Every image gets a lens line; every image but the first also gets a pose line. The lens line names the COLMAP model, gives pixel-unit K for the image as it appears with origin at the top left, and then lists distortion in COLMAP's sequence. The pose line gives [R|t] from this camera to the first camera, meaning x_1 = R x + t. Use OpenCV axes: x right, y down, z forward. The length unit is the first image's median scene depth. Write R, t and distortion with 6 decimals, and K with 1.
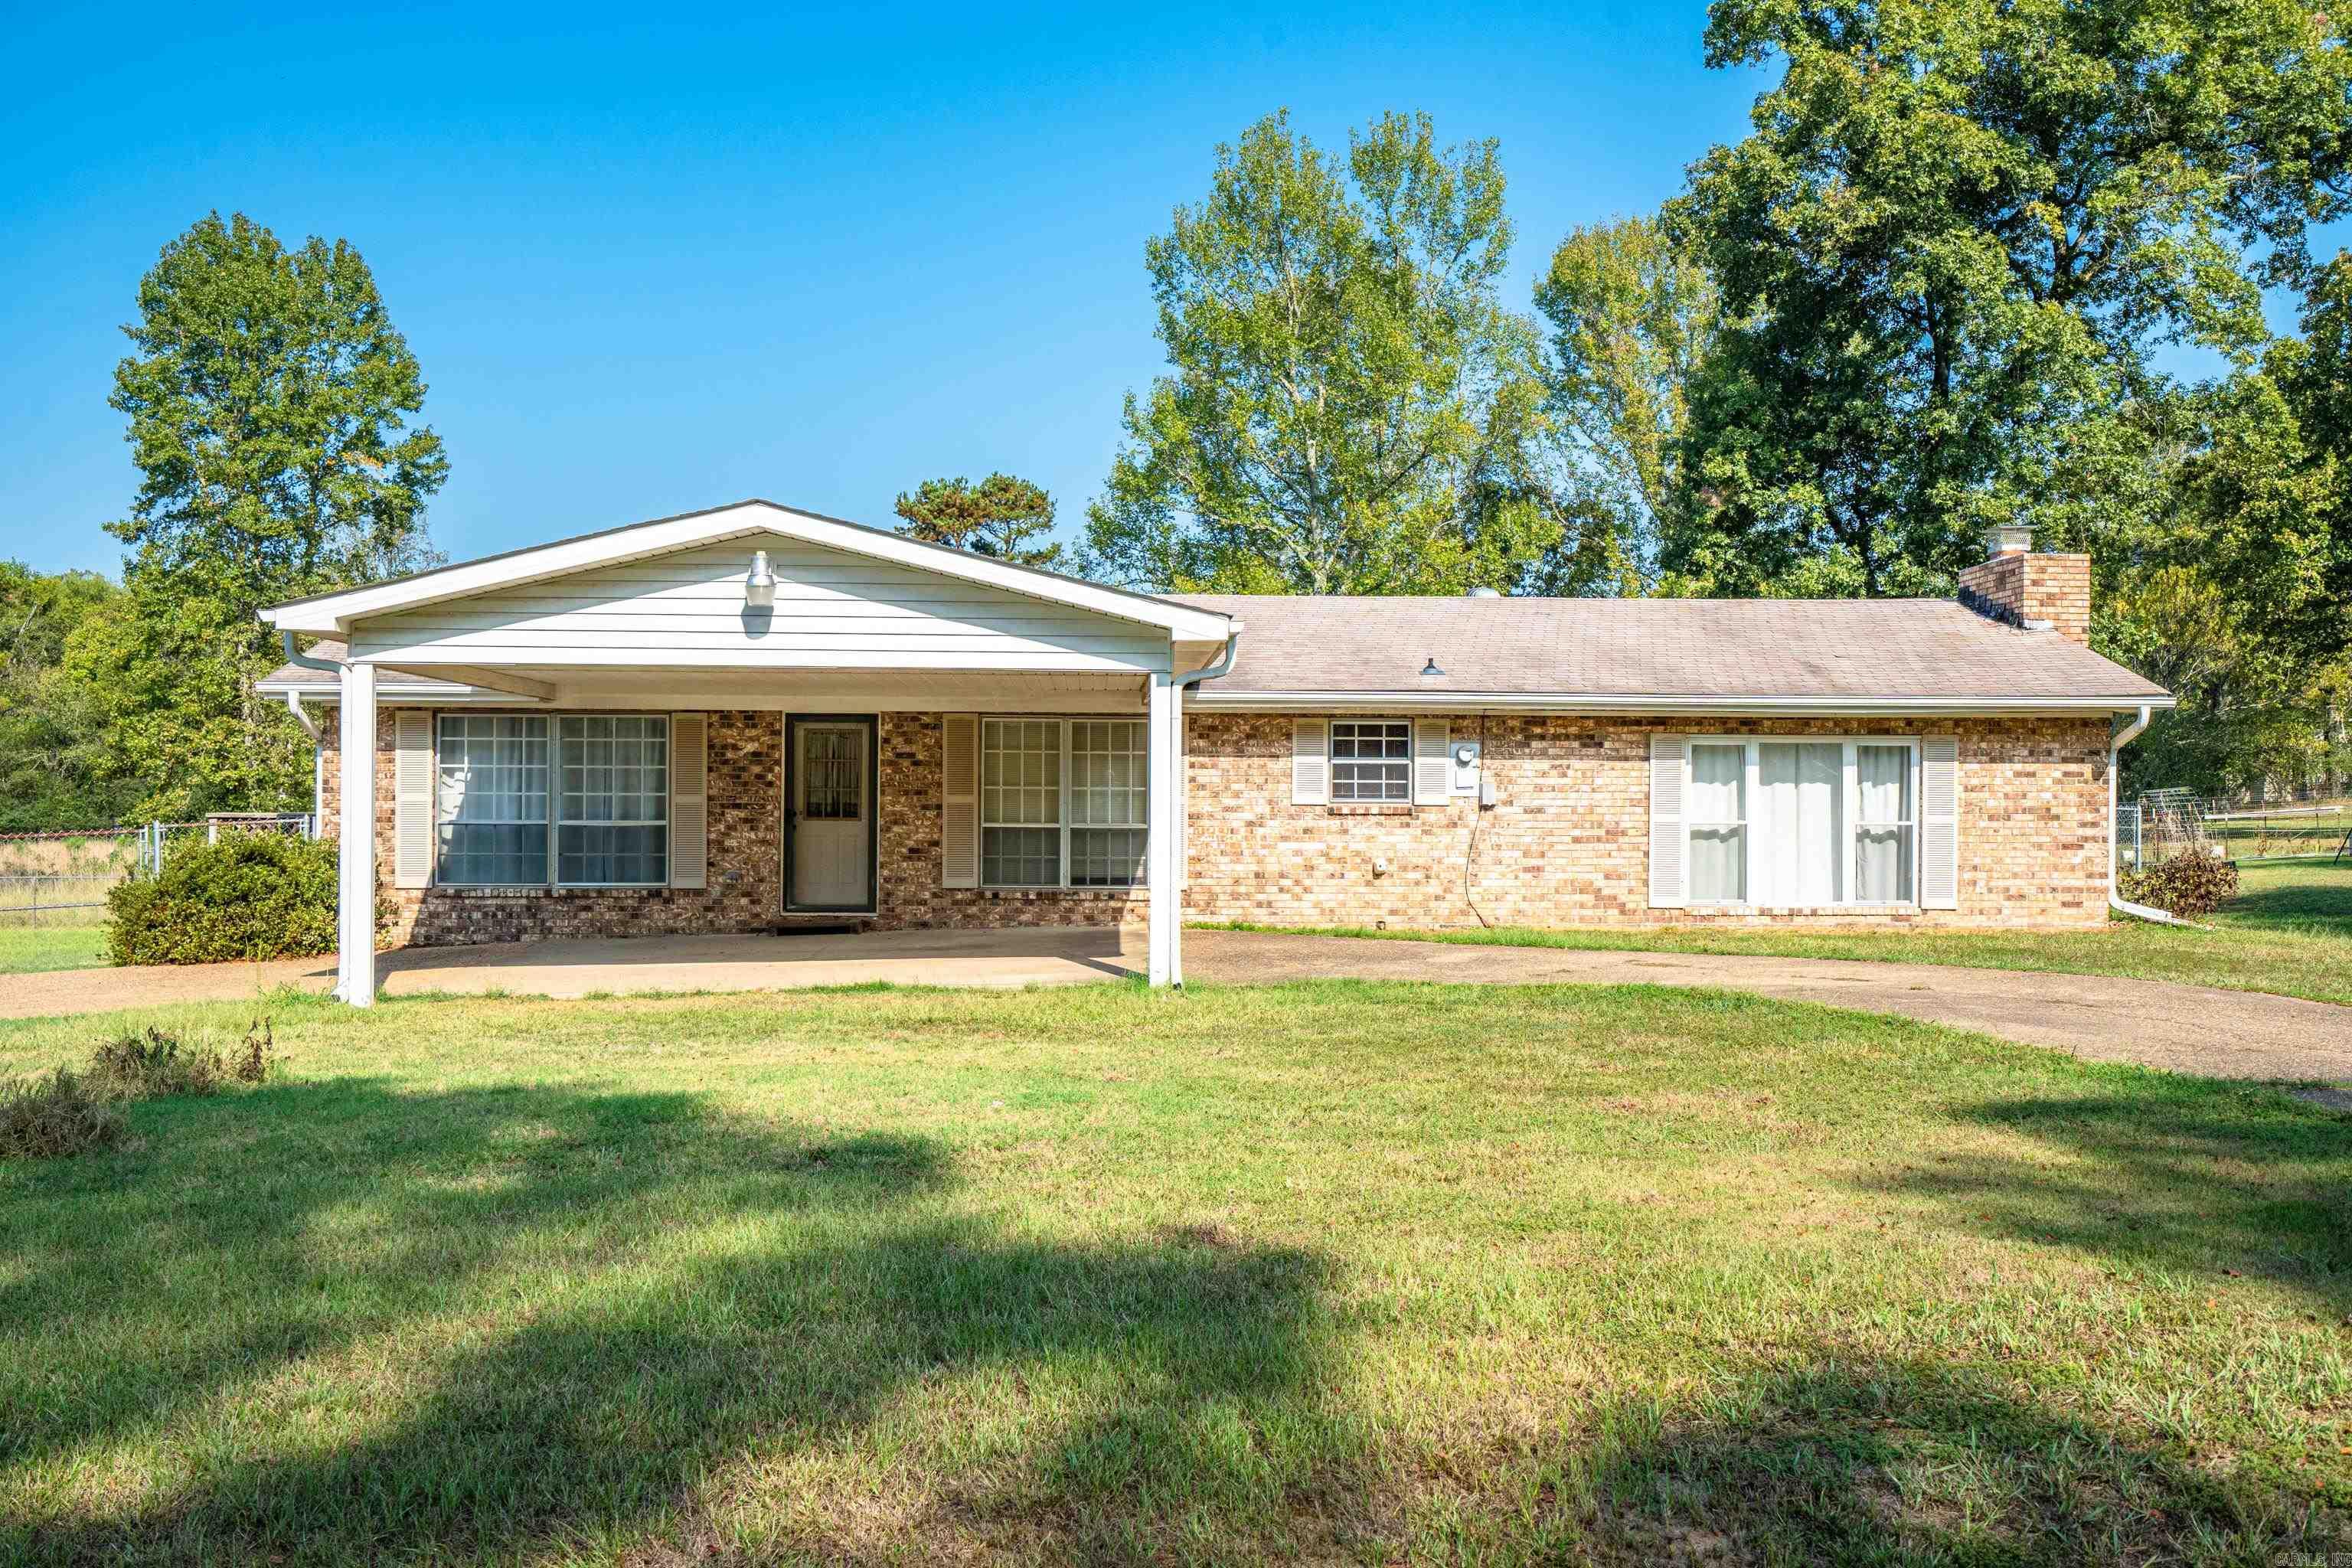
lens RADIAL K [[2343.3, 0, 1176.0], [0, 2343.3, 784.0], [0, 0, 1]] dist [0.047745, -0.004126]
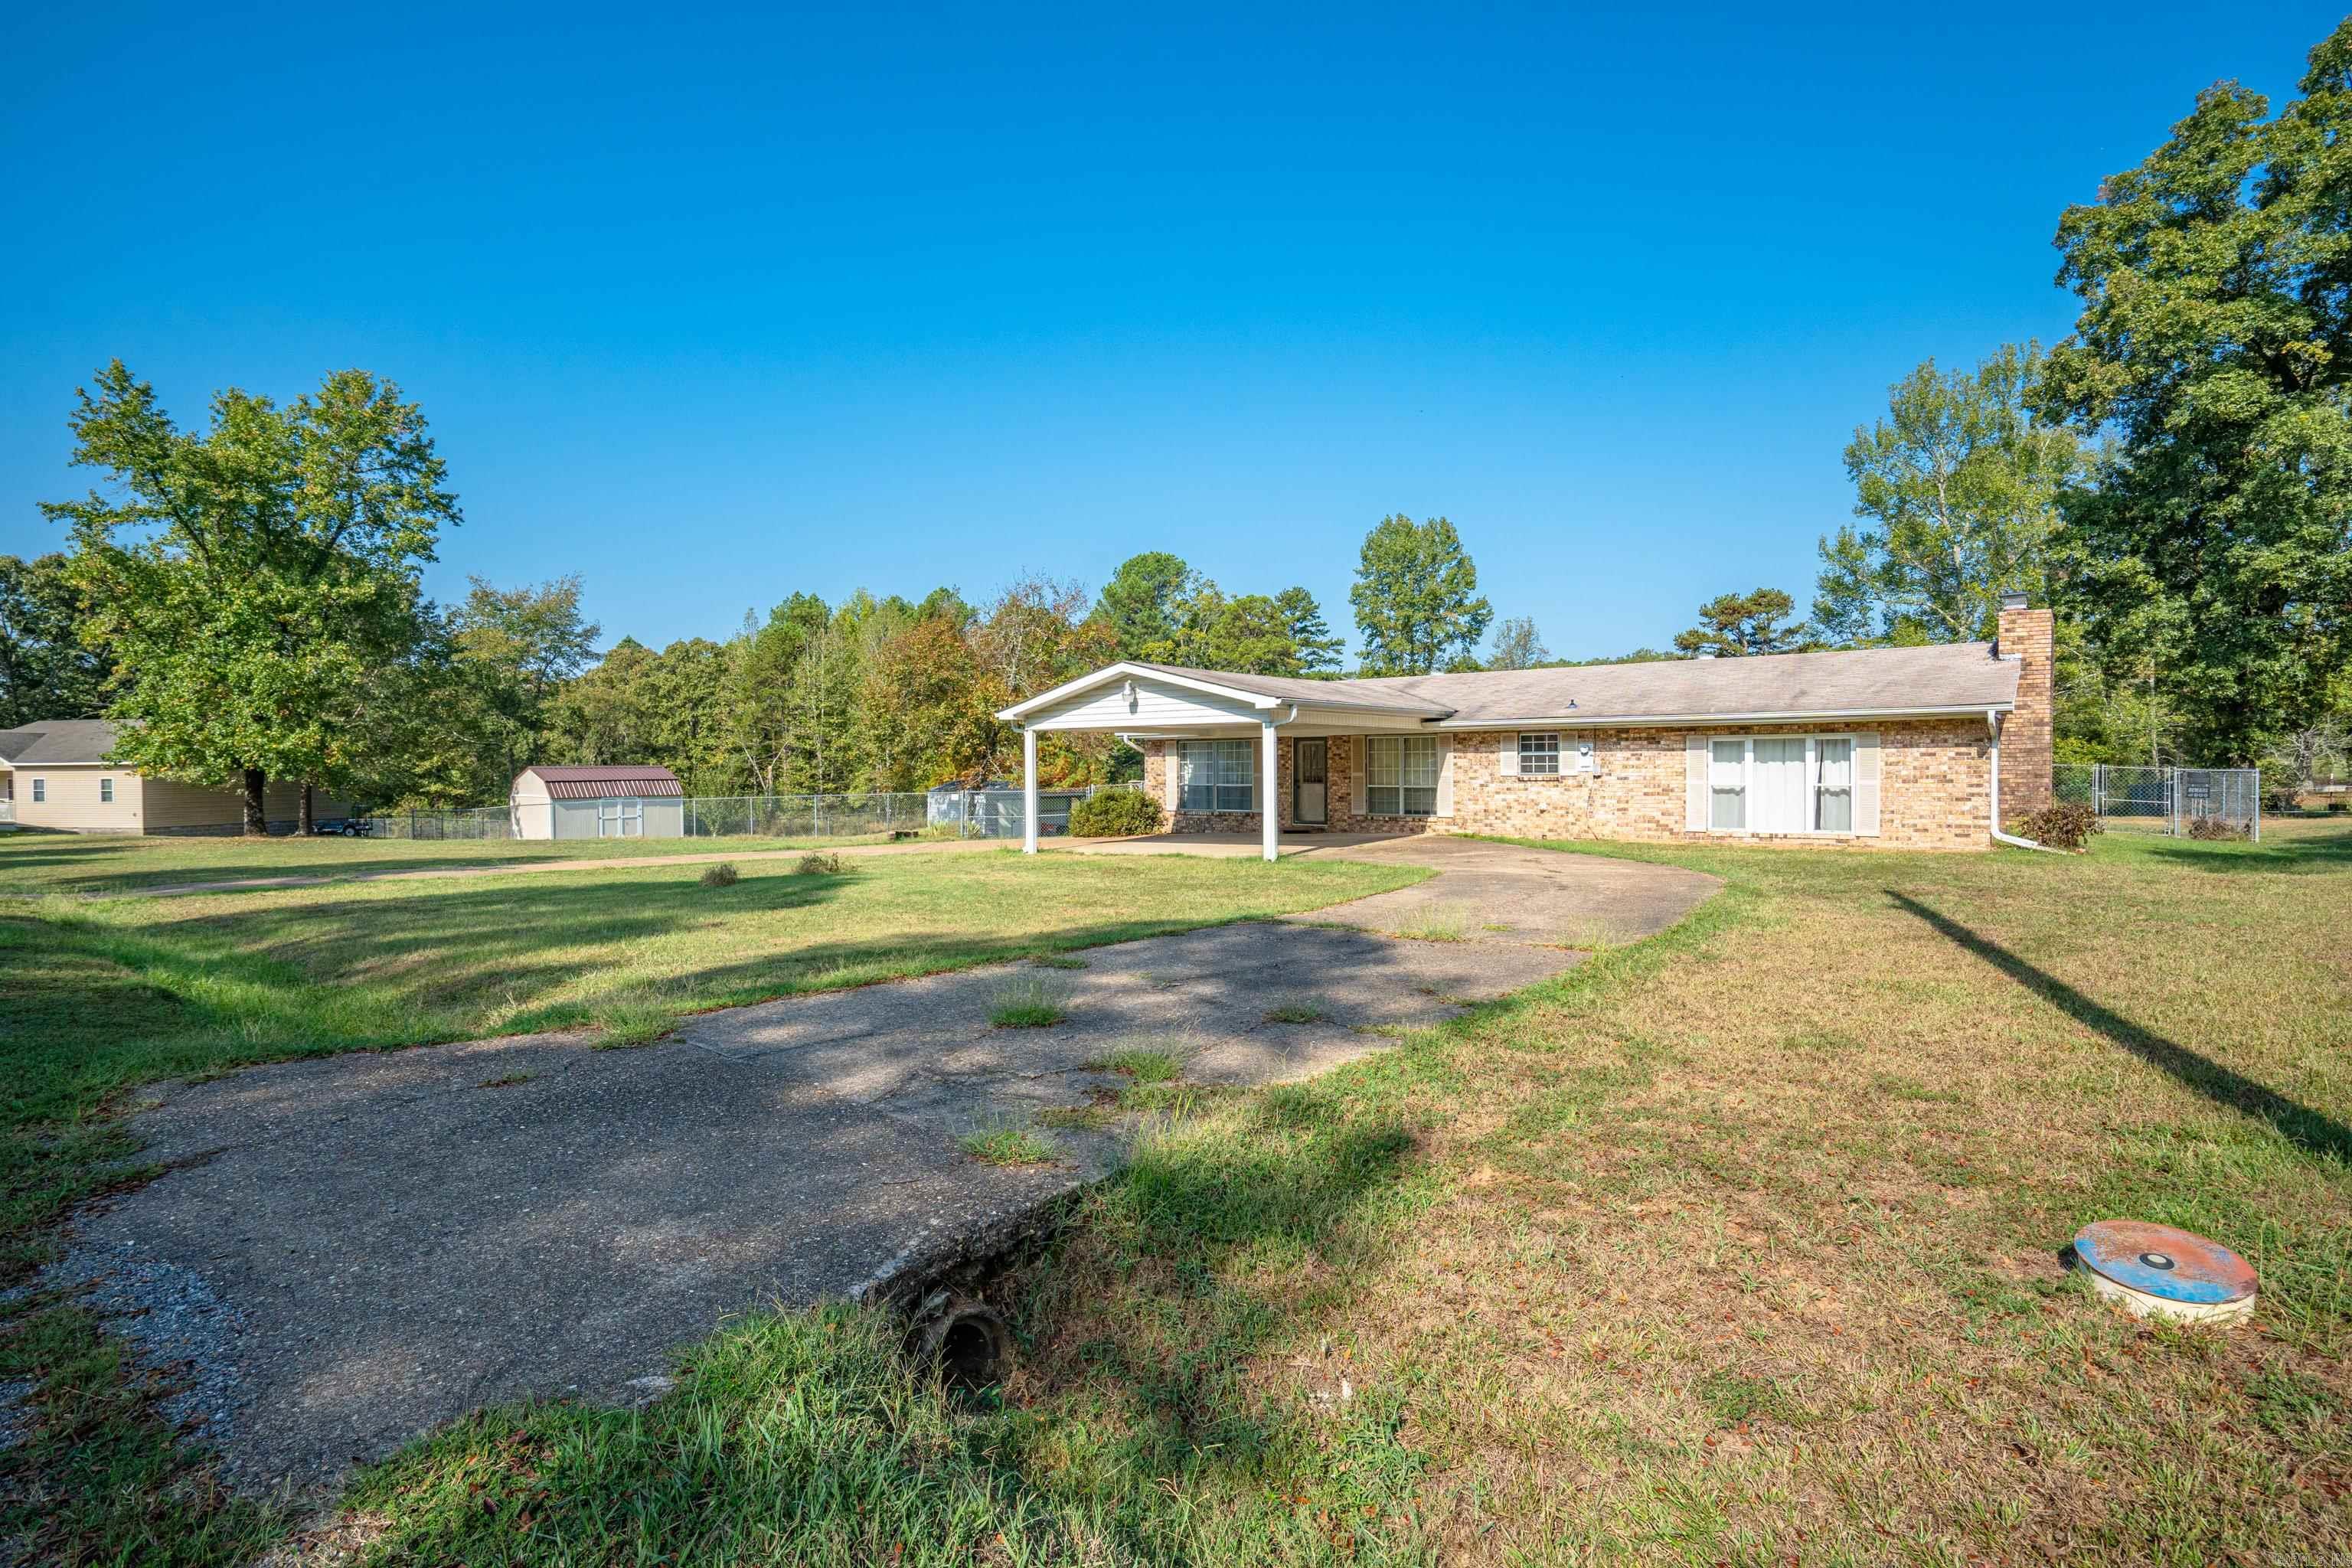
lens RADIAL K [[1134.2, 0, 1178.5], [0, 1134.2, 767.9], [0, 0, 1]] dist [-0.033431, 0.000125]
pose [[0.751923, -0.009757, -0.659178, 0.482668], [0.016816, 0.999849, 0.004383, -0.006966], [0.659036, -0.014381, 0.751974, 0.085135]]
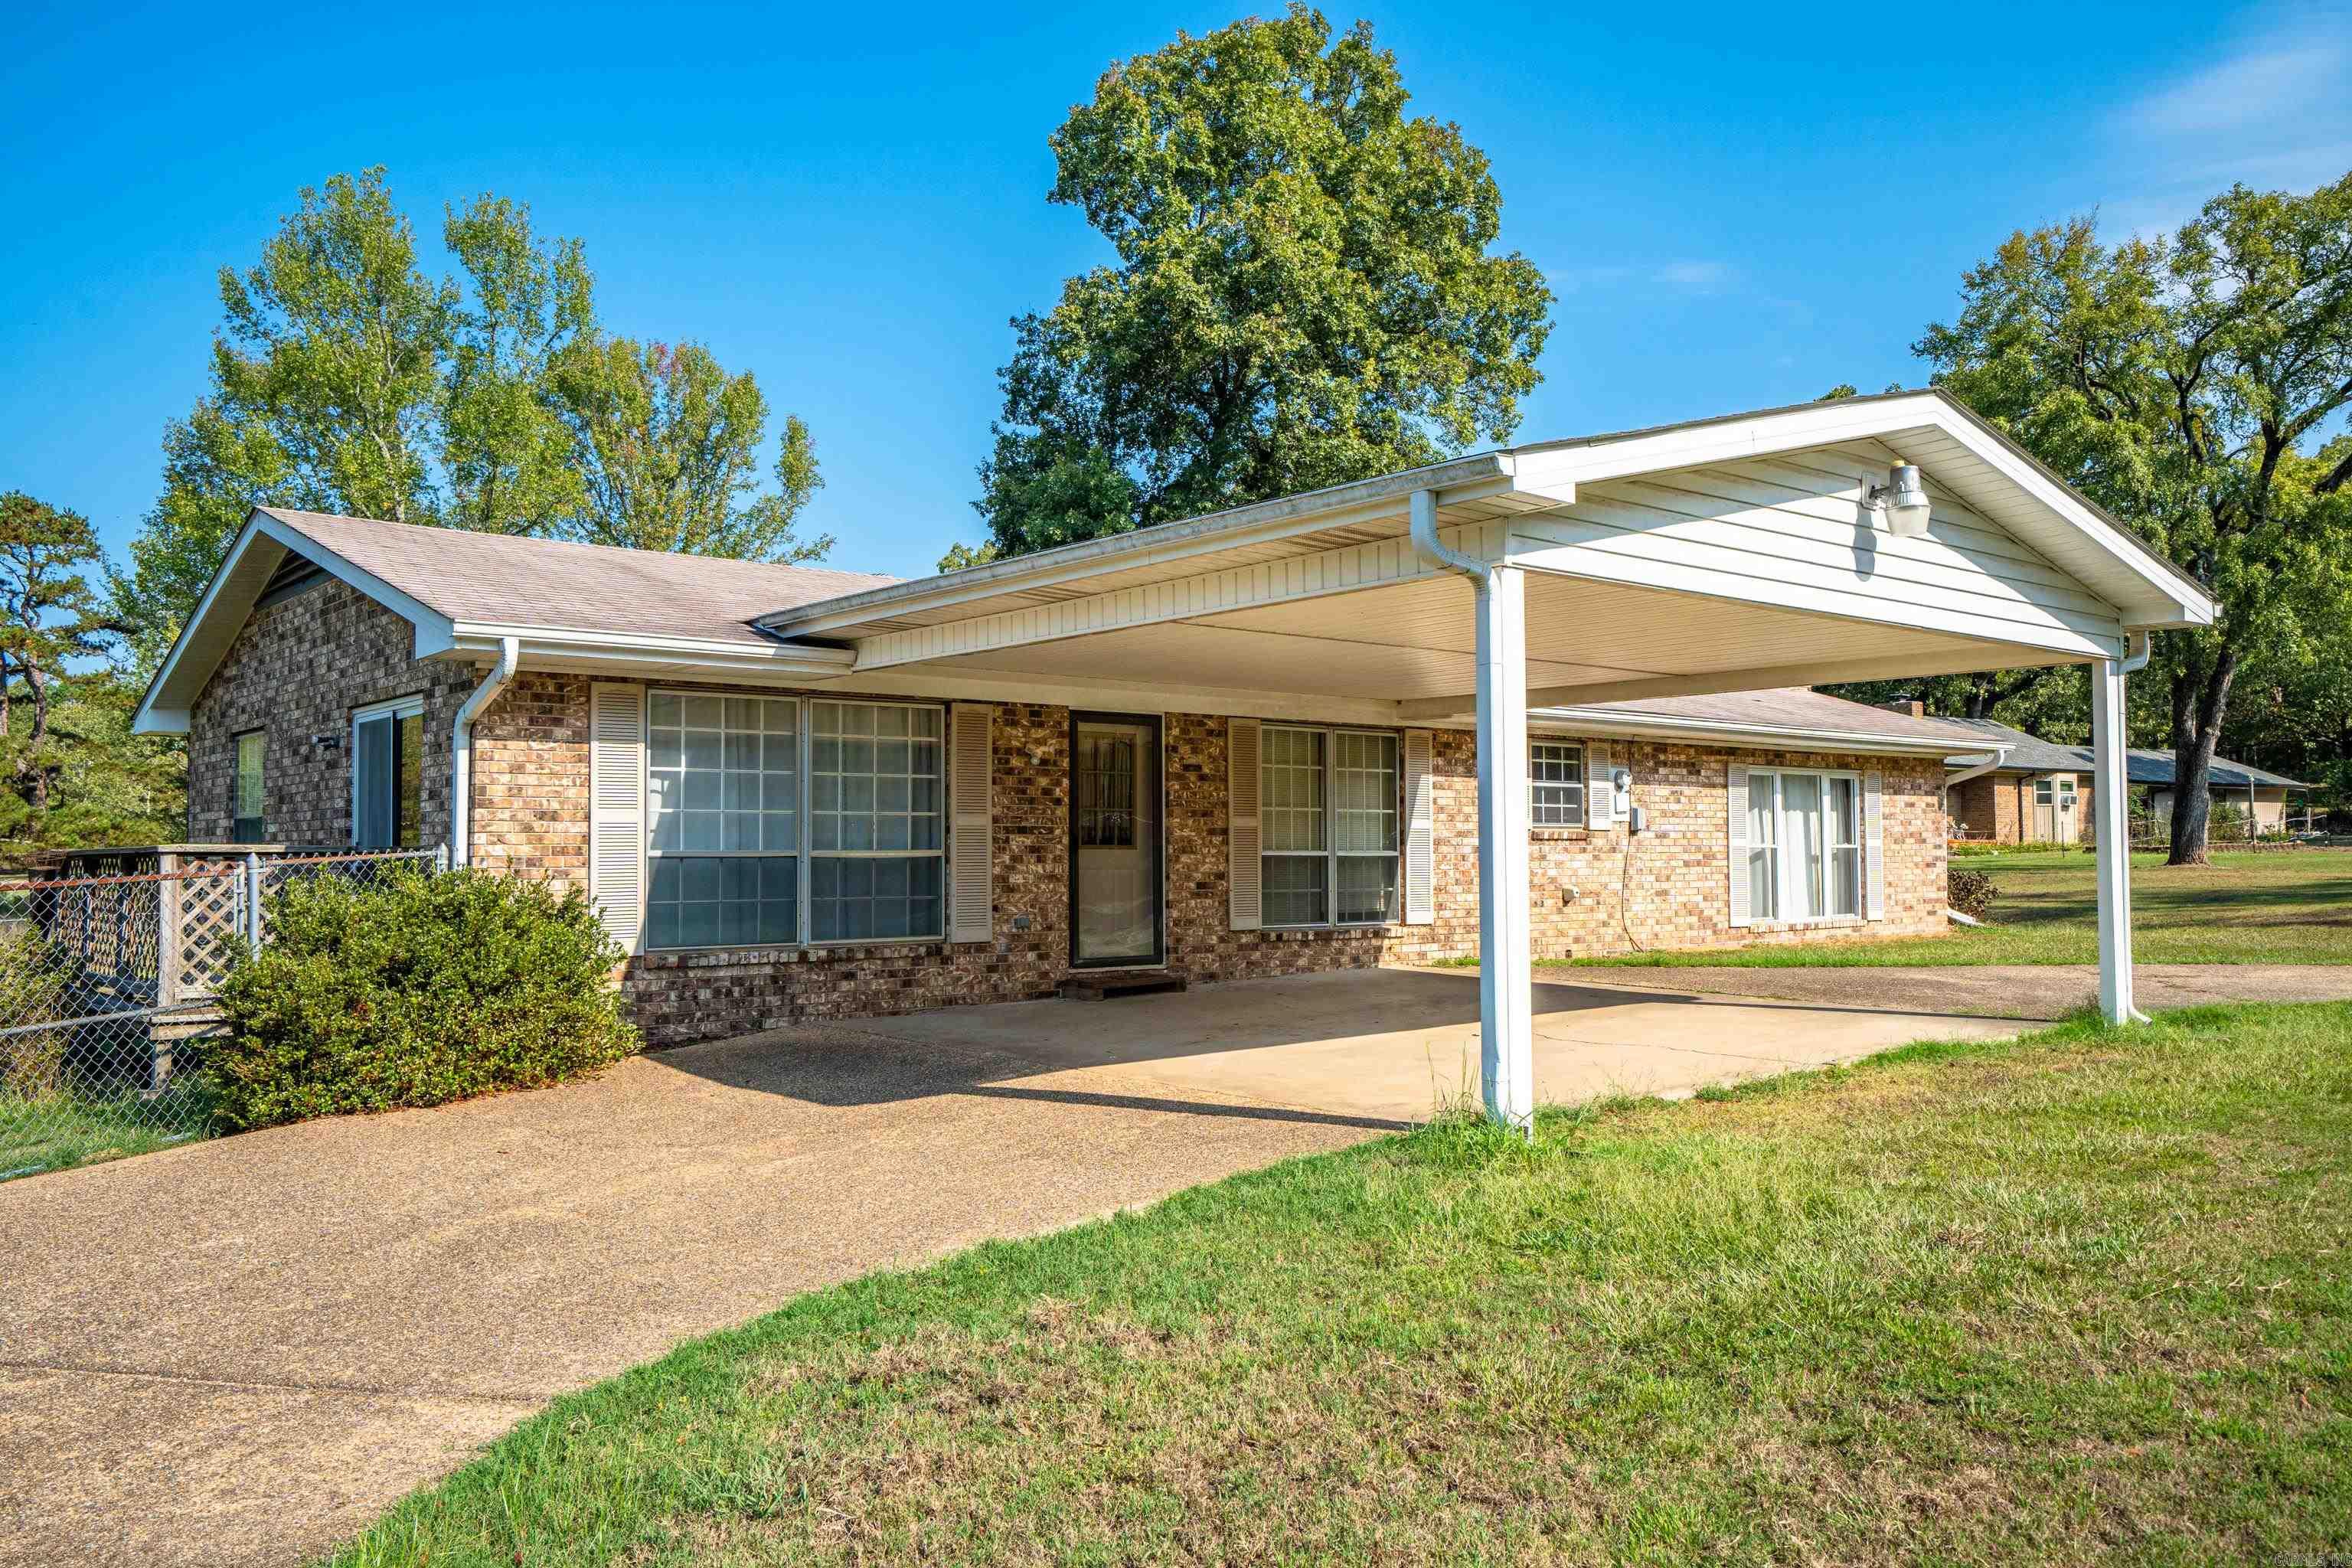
lens RADIAL K [[1828.1, 0, 1176.0], [0, 1828.1, 784.0], [0, 0, 1]] dist [0.013662, 0.004412]
pose [[0.786474, 0.016162, 0.617412, -0.507494], [0.002935, 0.999548, -0.029905, 0.012205], [-0.617617, 0.025332, 0.786071, 0.505087]]
